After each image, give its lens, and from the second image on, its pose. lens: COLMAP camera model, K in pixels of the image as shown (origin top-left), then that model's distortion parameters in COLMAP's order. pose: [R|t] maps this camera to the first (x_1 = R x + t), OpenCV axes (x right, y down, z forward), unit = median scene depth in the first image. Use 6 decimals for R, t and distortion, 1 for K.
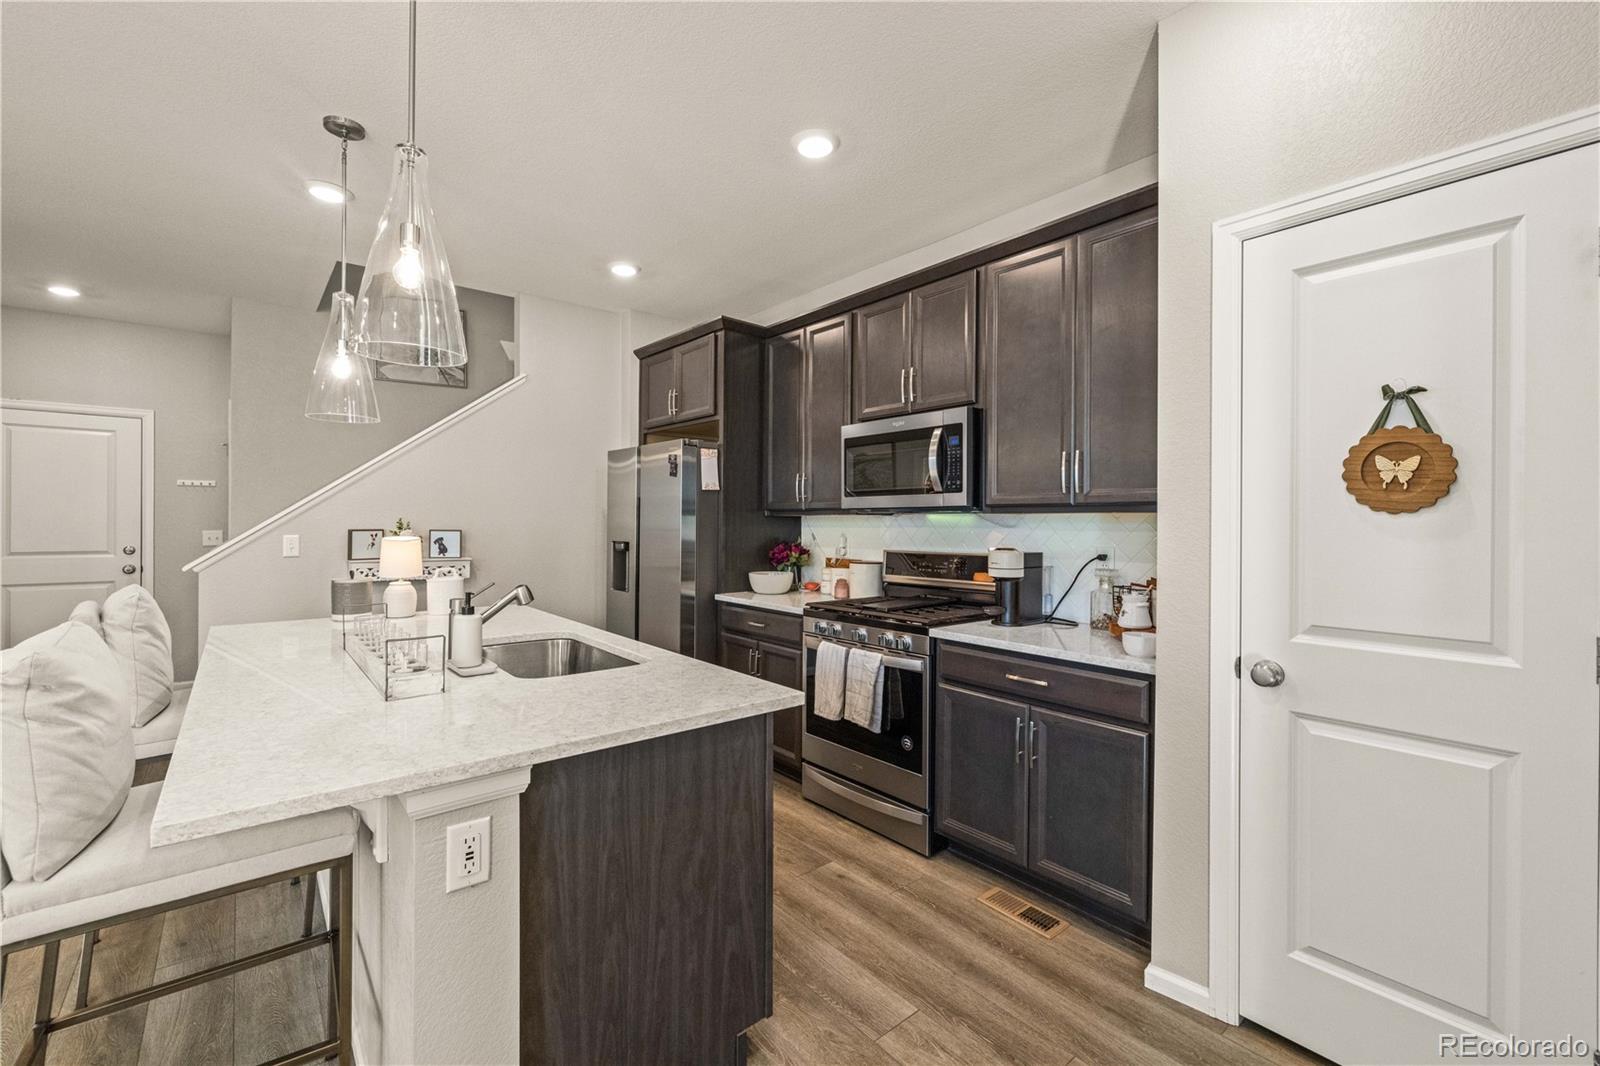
lens RADIAL K [[670.7, 0, 799.0], [0, 670.7, 525.2], [0, 0, 1]] dist [-0.001129, -0.000058]
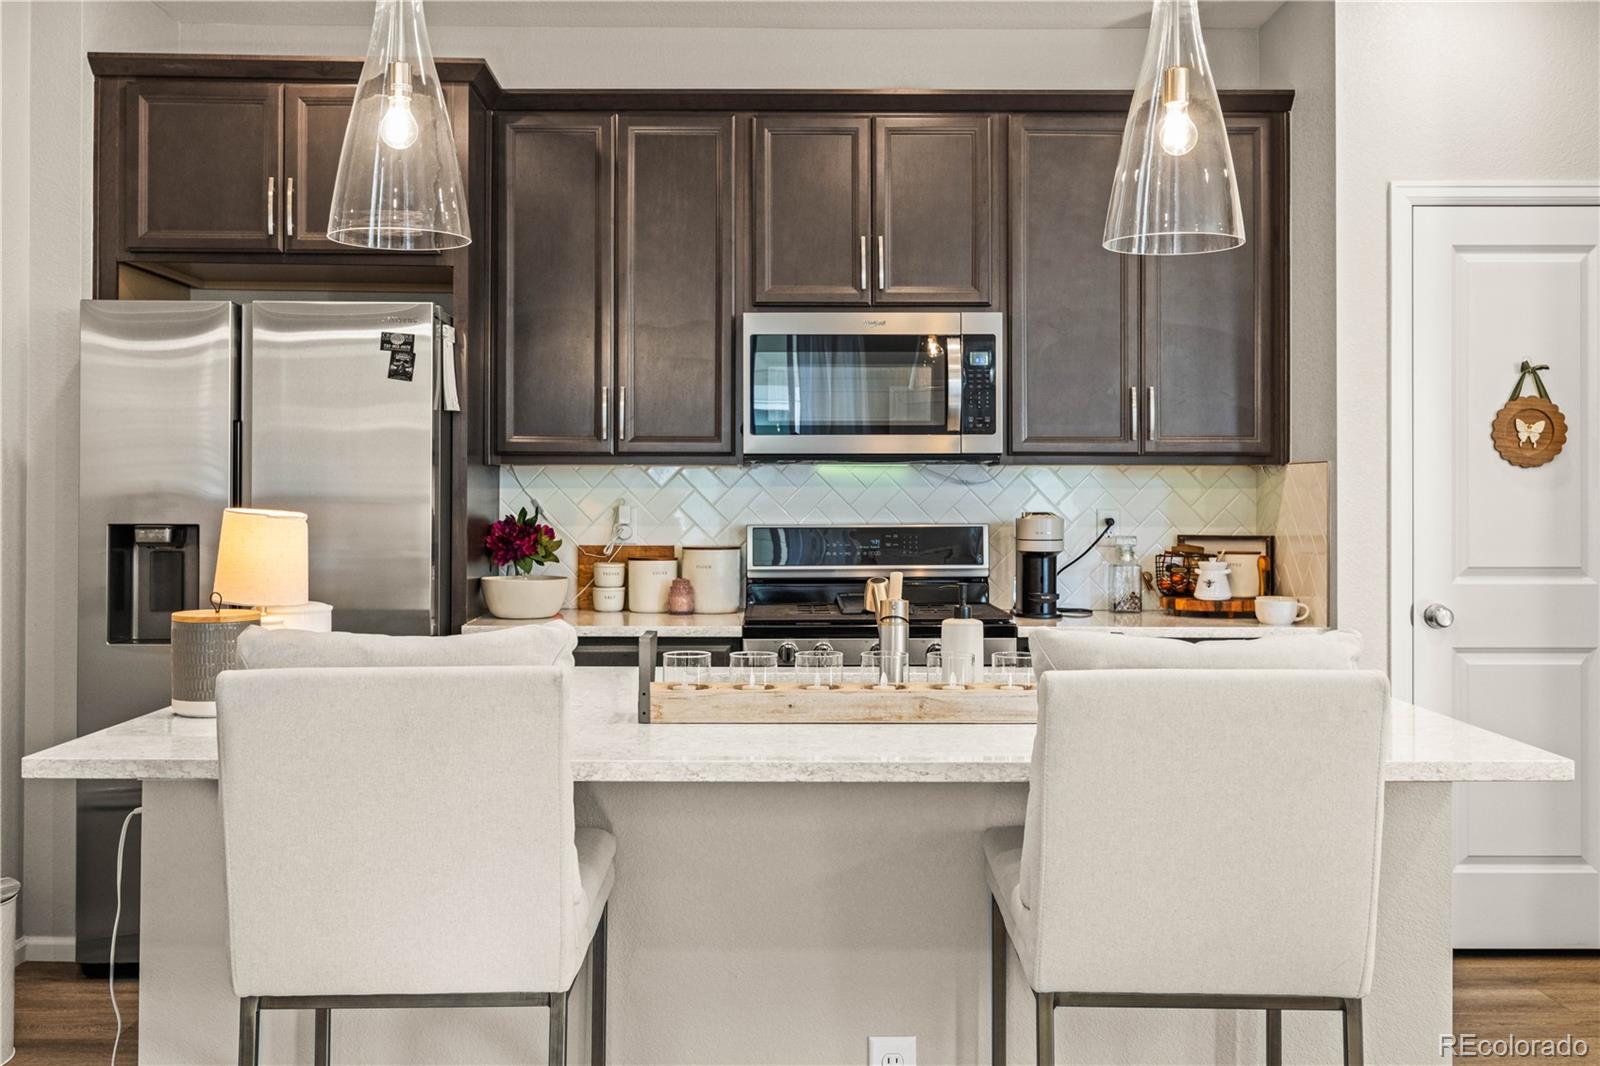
lens RADIAL K [[1557.7, 0, 790.6], [0, 1557.7, 485.8], [0, 0, 1]] dist [-0.003587, 0.000000]
pose [[0.638849, -0.002841, 0.769327, -1.135113], [0.005694, 0.999983, -0.001035, 0.005632], [-0.769311, 0.005042, 0.638855, 0.123289]]
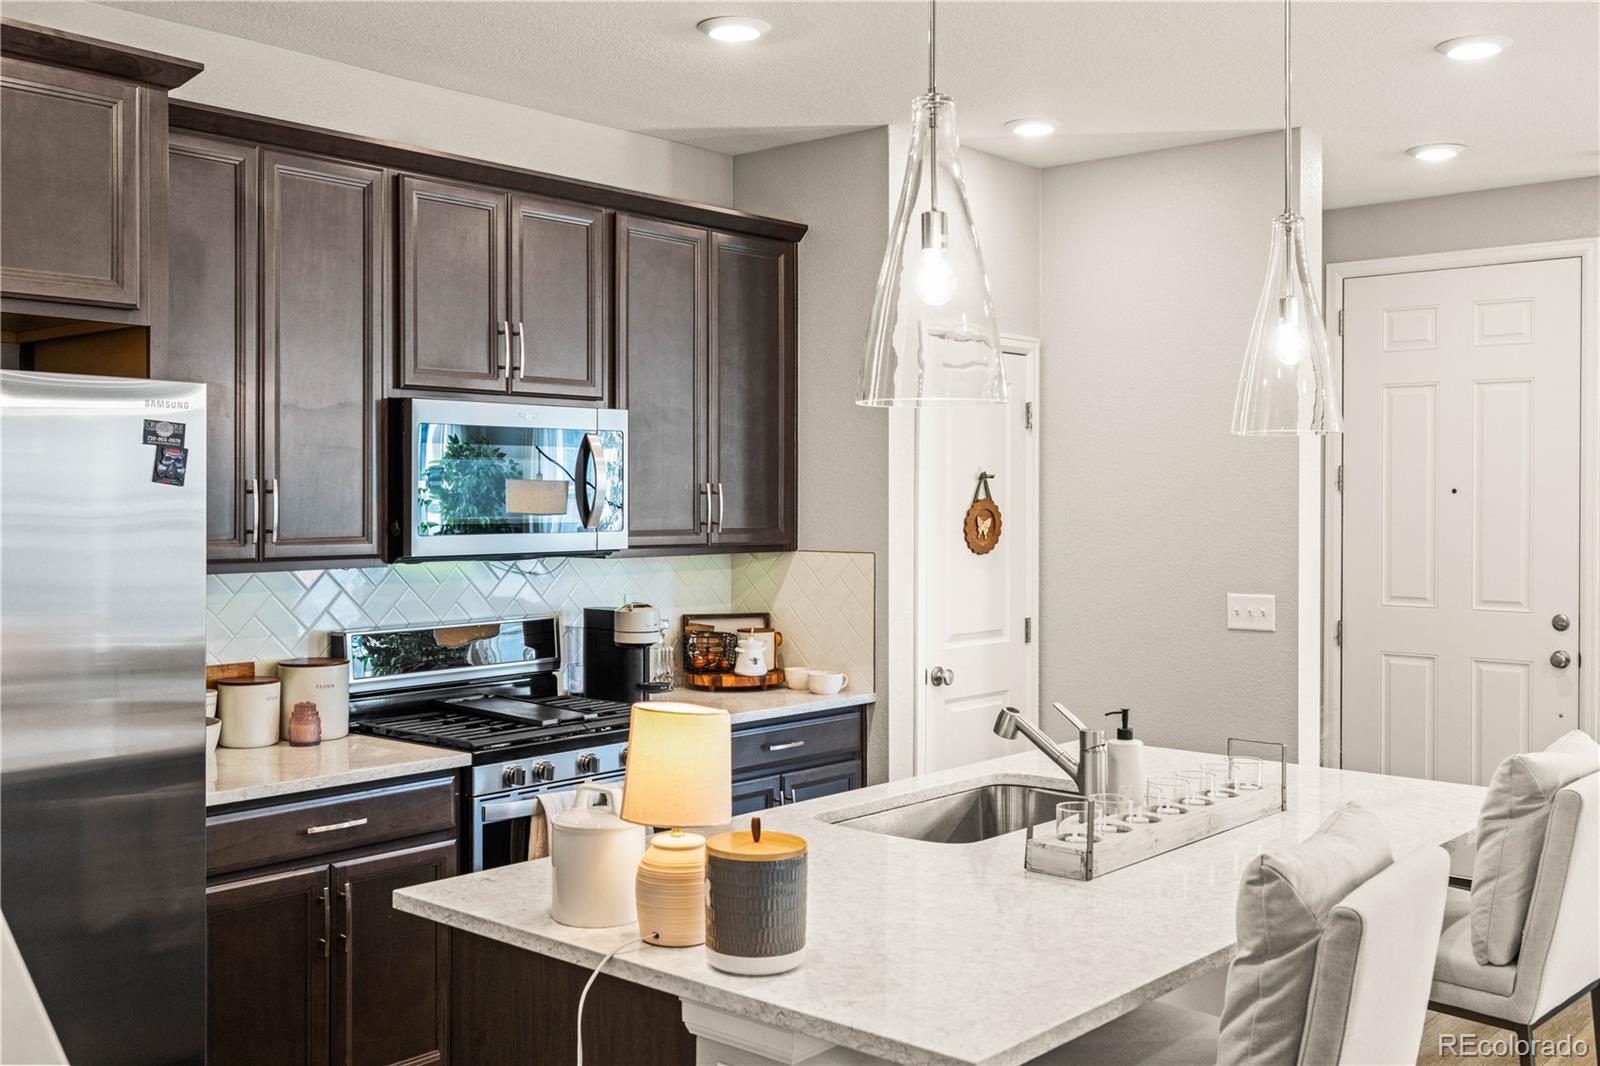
lens RADIAL K [[1557.7, 0, 793.0], [0, 1557.7, 505.6], [0, 0, 1]] dist [-0.003587, 0.000000]
pose [[-0.155298, -0.013288, 0.987778, -1.394565], [0.000177, 0.999909, 0.013479, -0.096349], [-0.987868, 0.002268, -0.155282, 1.068101]]
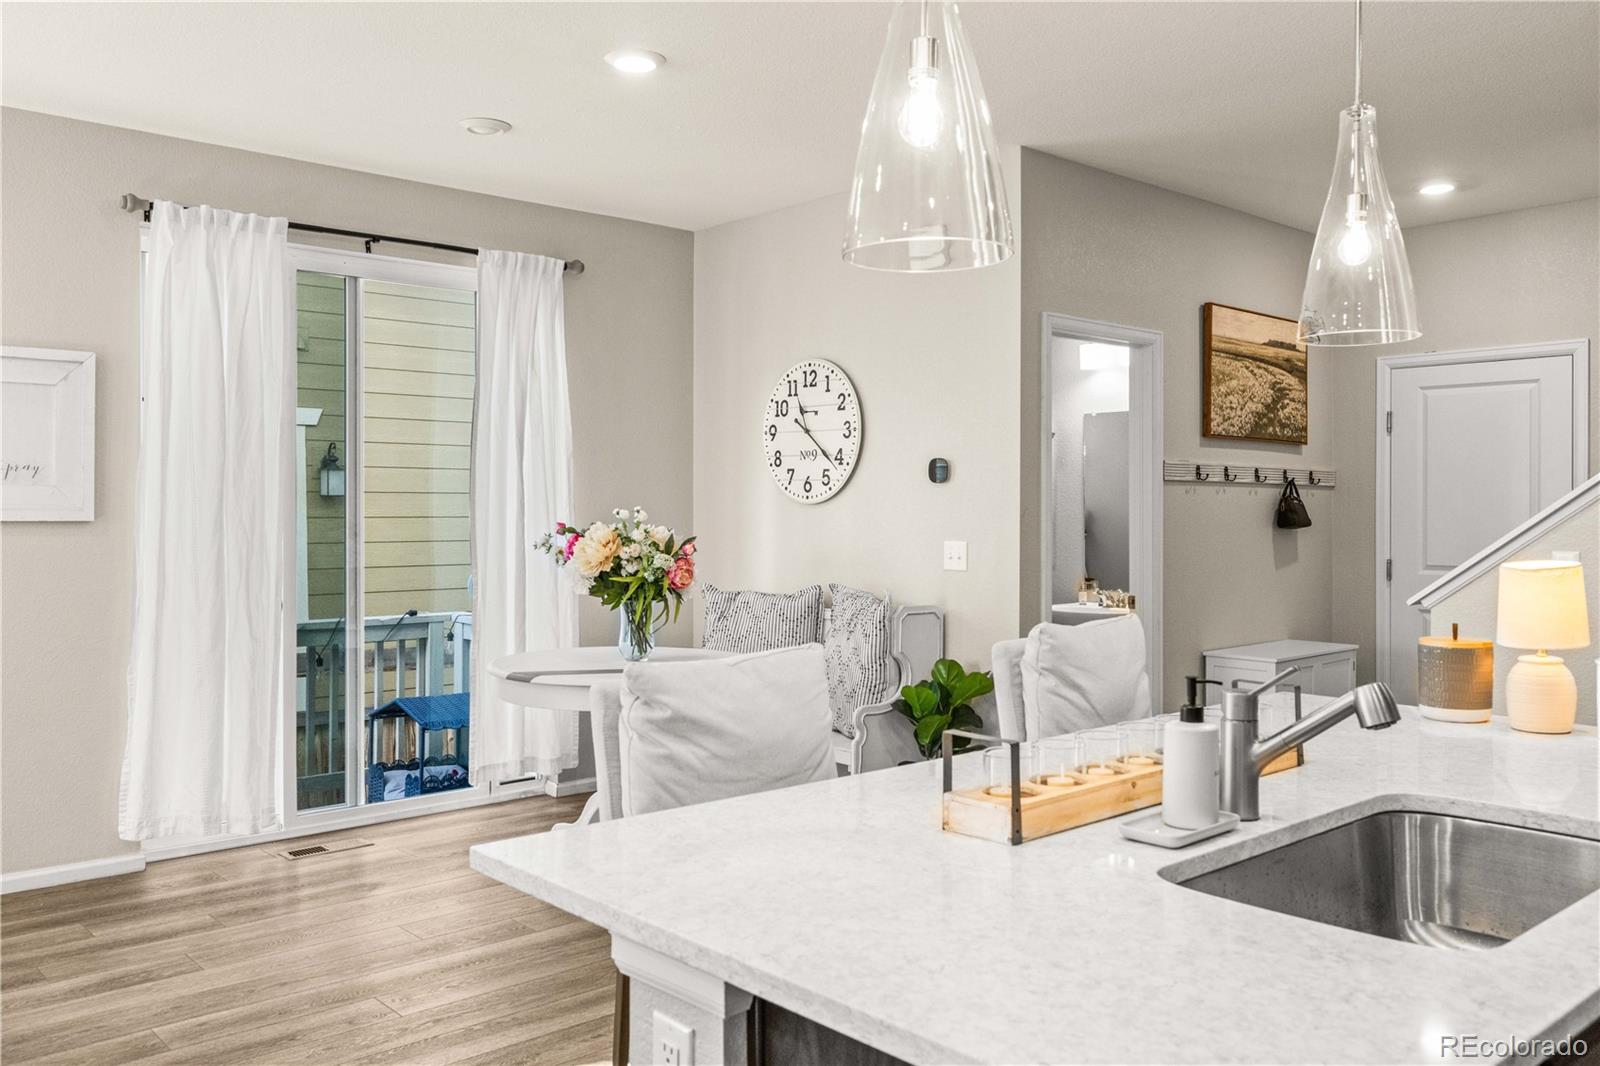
lens RADIAL K [[1278.1, 0, 805.5], [0, 1278.1, 507.9], [0, 0, 1]] dist [-0.013995, 0.011835]
pose [[0.034314, -0.008321, -0.999376, 0.291626], [-0.005359, 0.999949, -0.008510, -0.010213], [0.999397, 0.005648, 0.034267, 0.447964]]
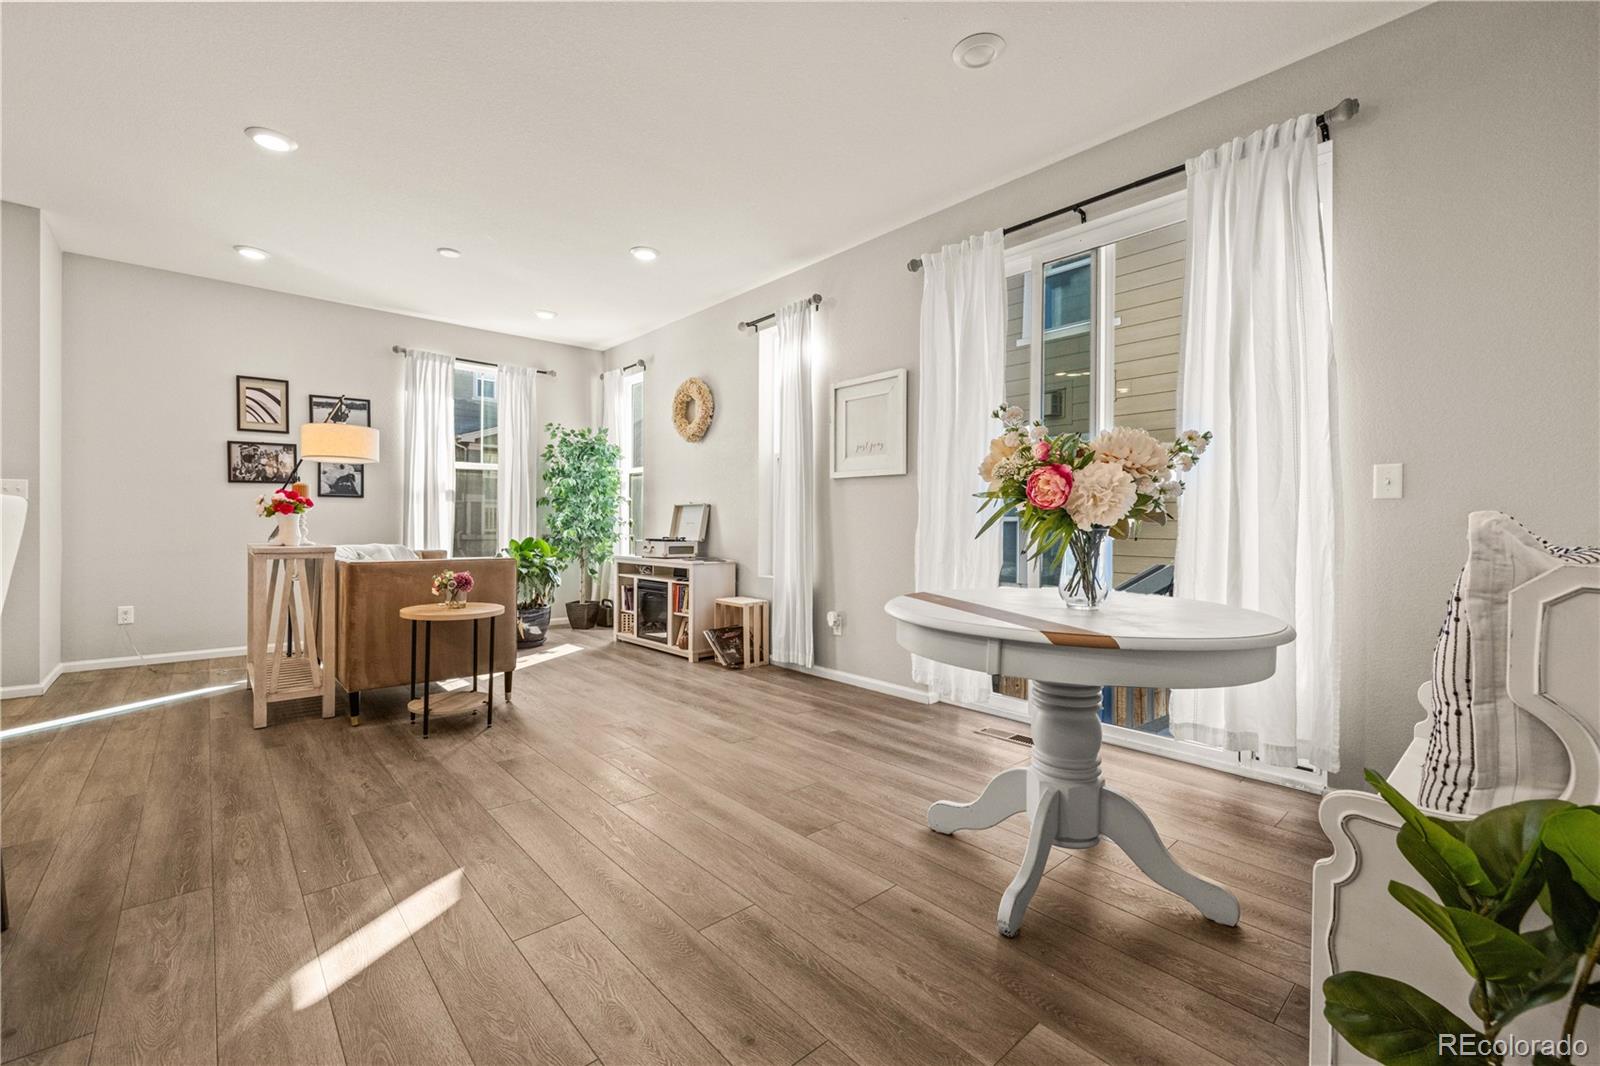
lens RADIAL K [[670.7, 0, 799.6], [0, 670.7, 523.1], [0, 0, 1]] dist [-0.001129, -0.000058]
pose [[-0.999456, -0.015194, -0.029255, -1.130979], [-0.015310, 0.999876, 0.003750, 0.097049], [0.029195, 0.004196, -0.999565, 0.960388]]
